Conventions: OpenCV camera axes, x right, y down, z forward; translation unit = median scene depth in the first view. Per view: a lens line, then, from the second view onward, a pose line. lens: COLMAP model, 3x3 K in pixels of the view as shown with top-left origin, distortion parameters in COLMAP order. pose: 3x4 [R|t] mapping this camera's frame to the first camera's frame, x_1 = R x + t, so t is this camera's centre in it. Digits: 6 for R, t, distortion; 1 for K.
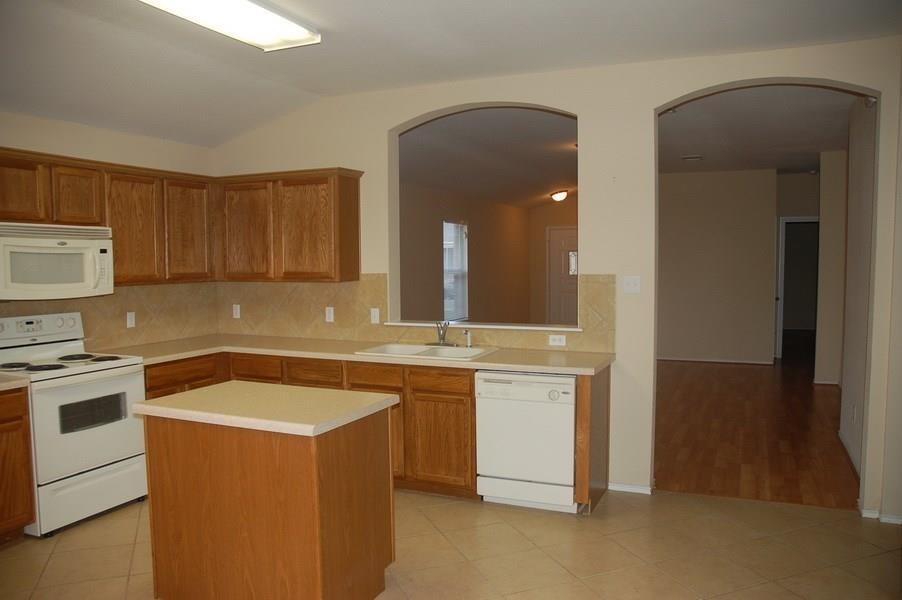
lens RADIAL K [[688.3, 0, 451.0], [0, 688.3, 300.0], [0, 0, 1]] dist [-0.121314, 0.003023]
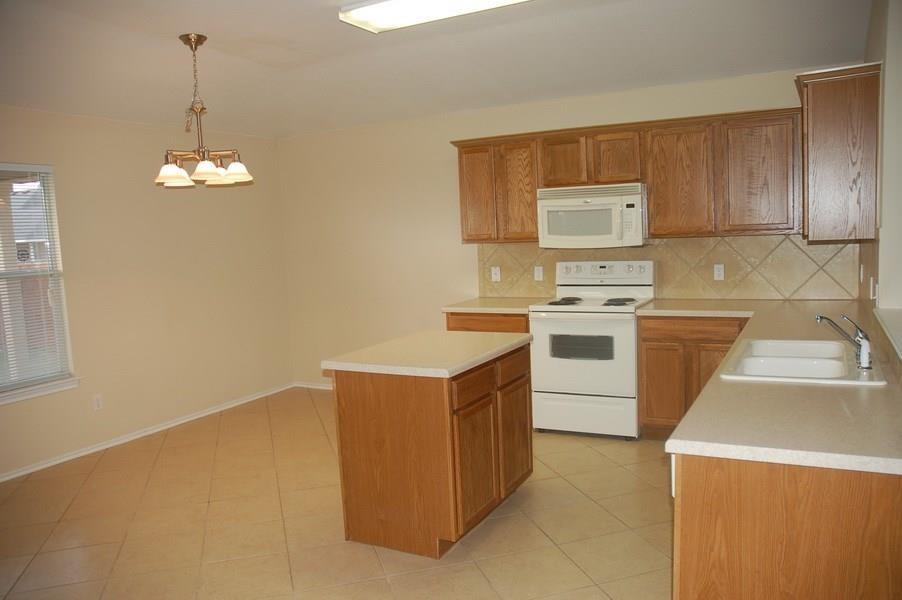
lens RADIAL K [[688.3, 0, 451.0], [0, 688.3, 300.0], [0, 0, 1]] dist [-0.121314, 0.003023]
pose [[-0.110567, 0.105436, -0.988260, 0.738921], [-0.014695, 0.994075, 0.107700, -0.042371], [0.993760, 0.026430, -0.108362, 0.980825]]
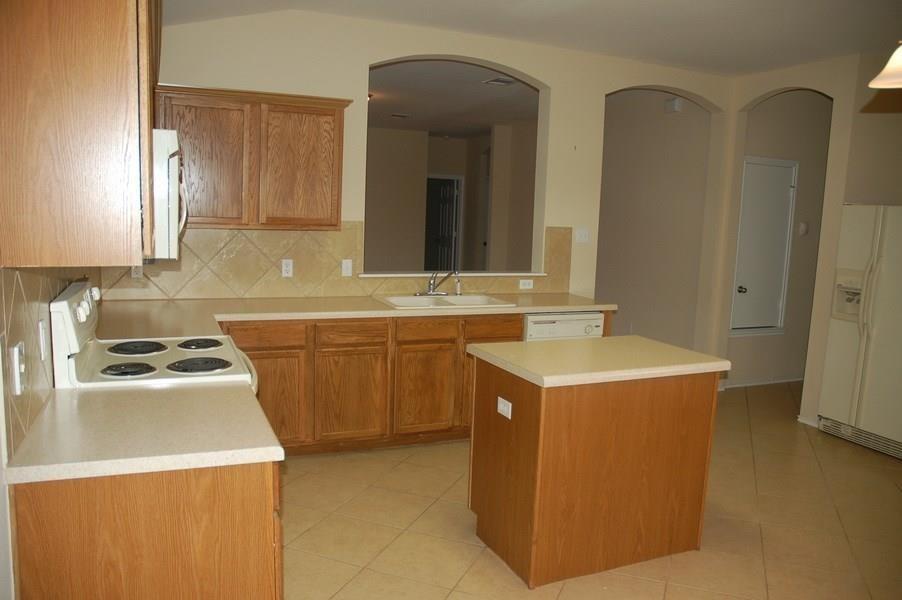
lens RADIAL K [[688.3, 0, 451.0], [0, 688.3, 300.0], [0, 0, 1]] dist [-0.121314, 0.003023]
pose [[0.692558, -0.063325, 0.718577, -0.659900], [0.005135, 0.996547, 0.082872, -0.008922], [-0.721344, -0.053703, 0.690492, 0.267481]]
